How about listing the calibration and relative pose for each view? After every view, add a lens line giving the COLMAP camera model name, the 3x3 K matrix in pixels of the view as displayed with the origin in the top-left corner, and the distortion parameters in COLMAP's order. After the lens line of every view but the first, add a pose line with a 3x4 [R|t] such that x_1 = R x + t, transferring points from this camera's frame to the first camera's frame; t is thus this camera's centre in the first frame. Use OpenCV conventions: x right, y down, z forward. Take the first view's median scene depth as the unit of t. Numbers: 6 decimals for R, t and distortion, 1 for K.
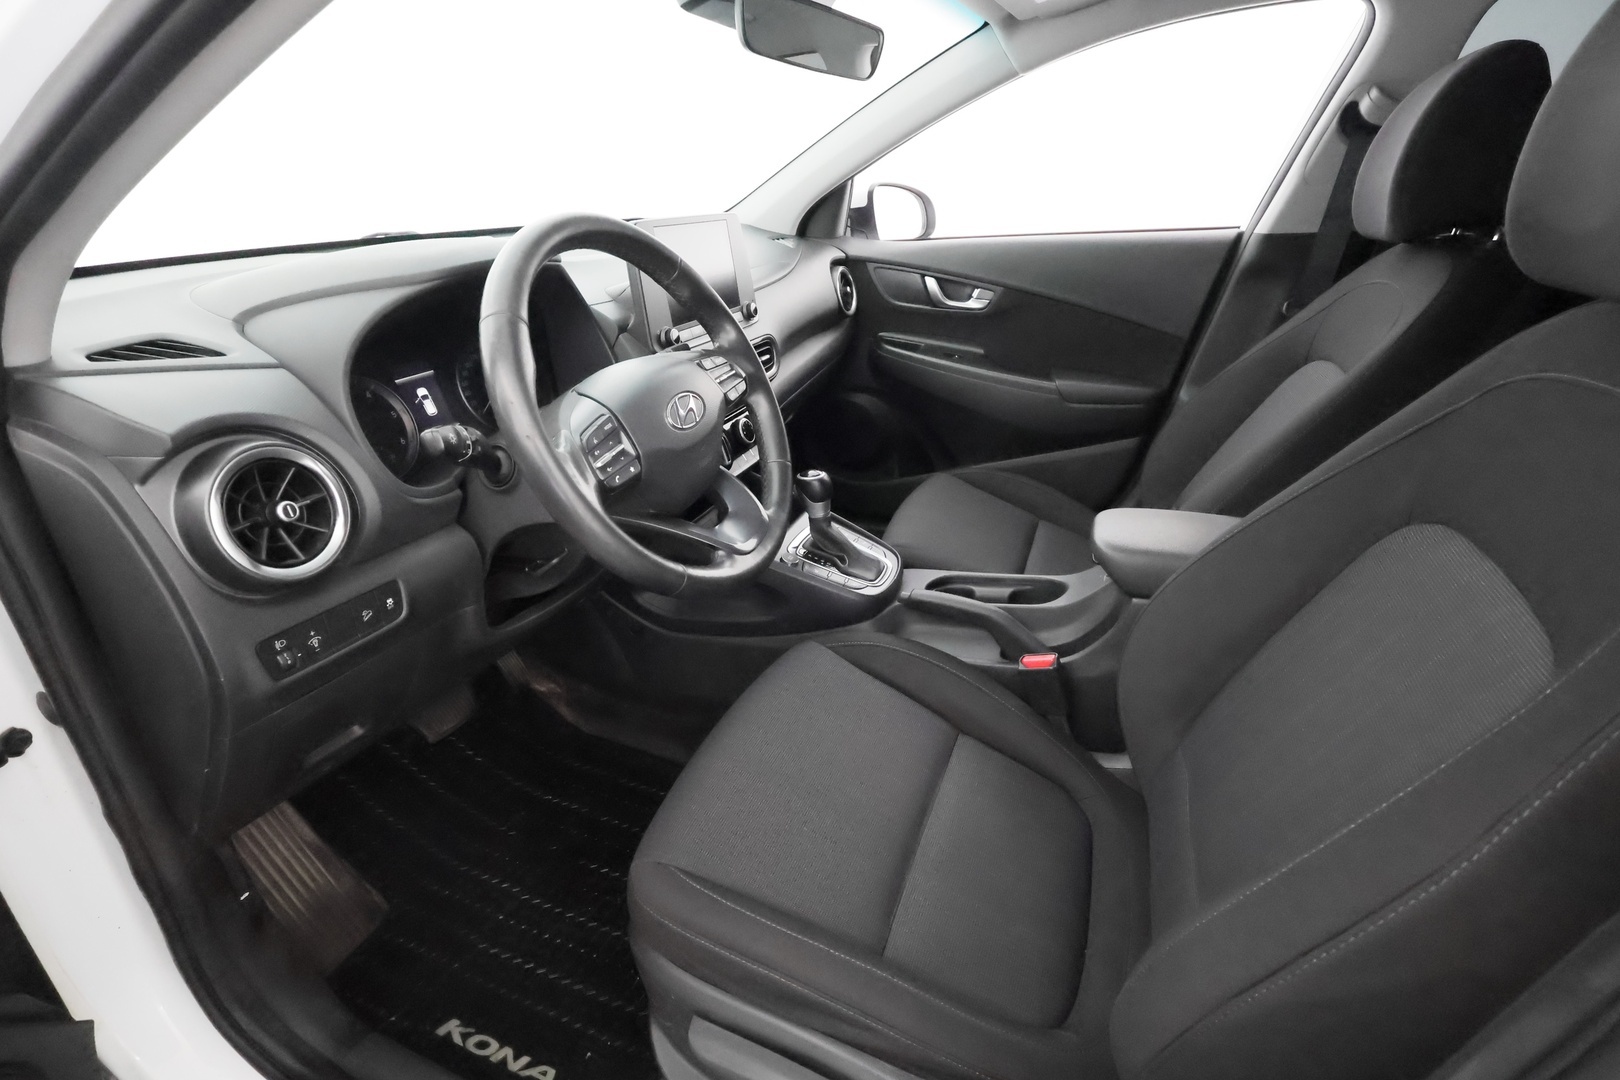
lens RADIAL K [[741.5, 0, 810.0], [0, 741.5, 540.0], [0, 0, 1]] dist [-0.000374, 0.000534]
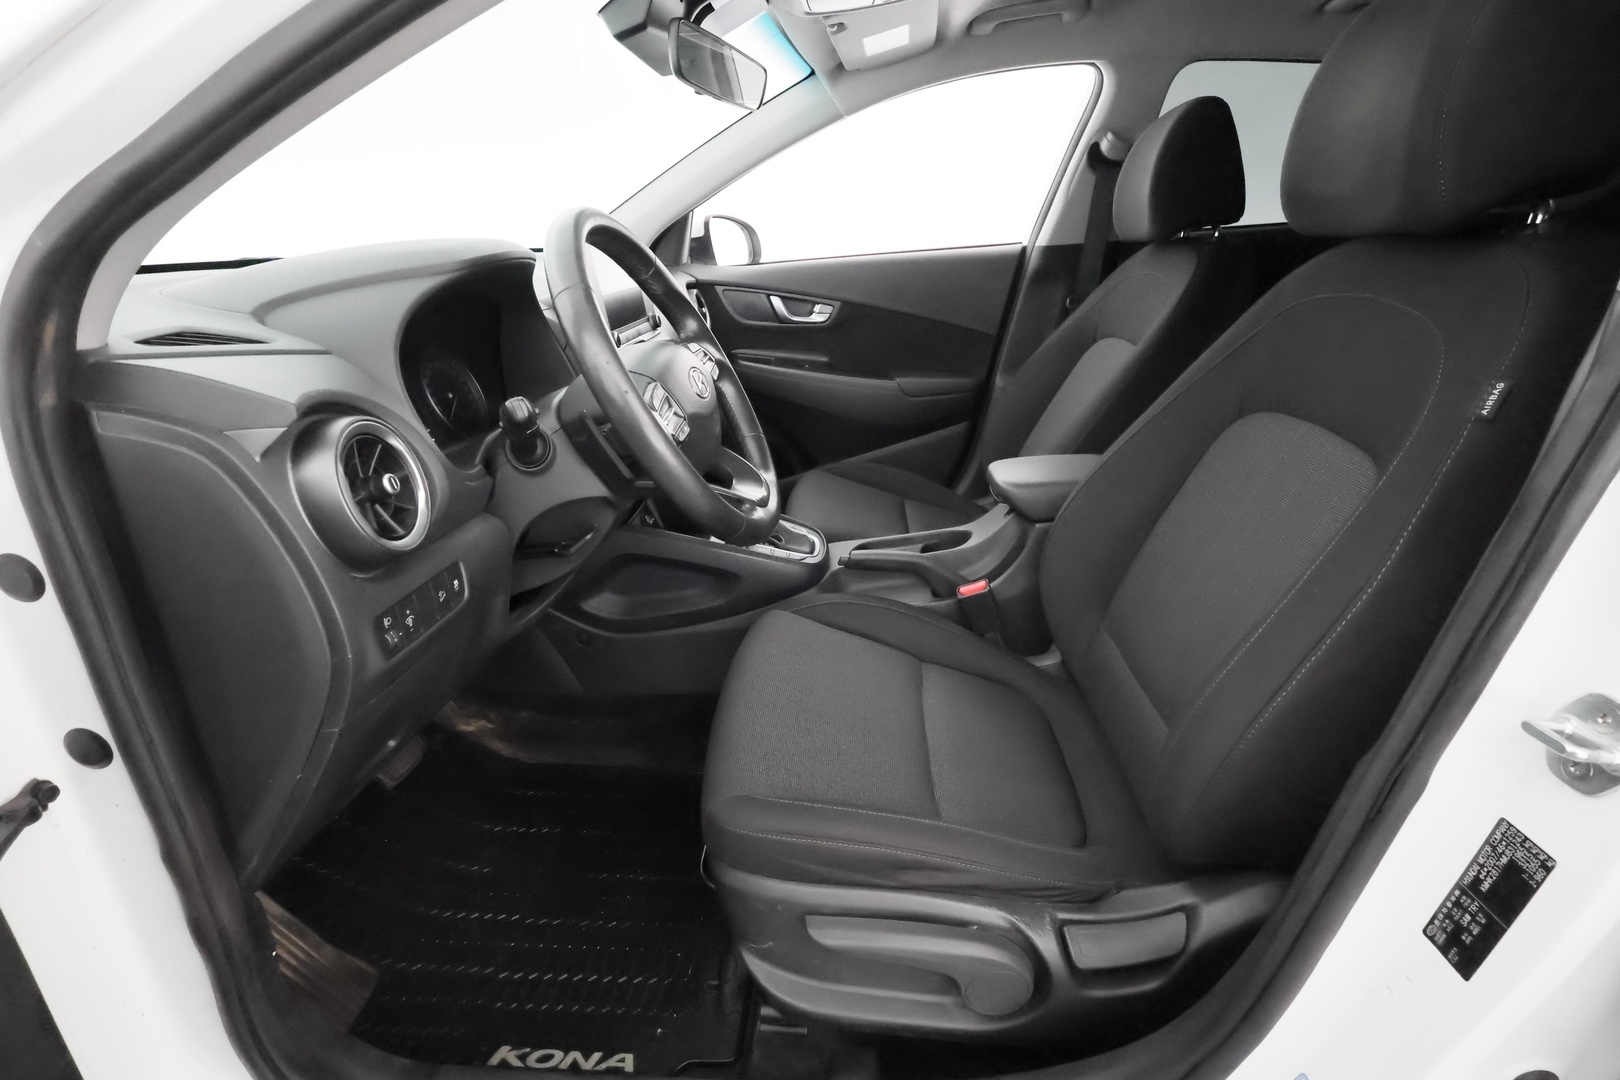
lens RADIAL K [[741.5, 0, 810.0], [0, 741.5, 540.0], [0, 0, 1]] dist [-0.000374, 0.000534]
pose [[0.948198, -0.134646, 0.287733, -0.238136], [0.152226, 0.987556, -0.039514, 0.083326], [-0.278832, 0.081268, 0.956895, -0.058134]]
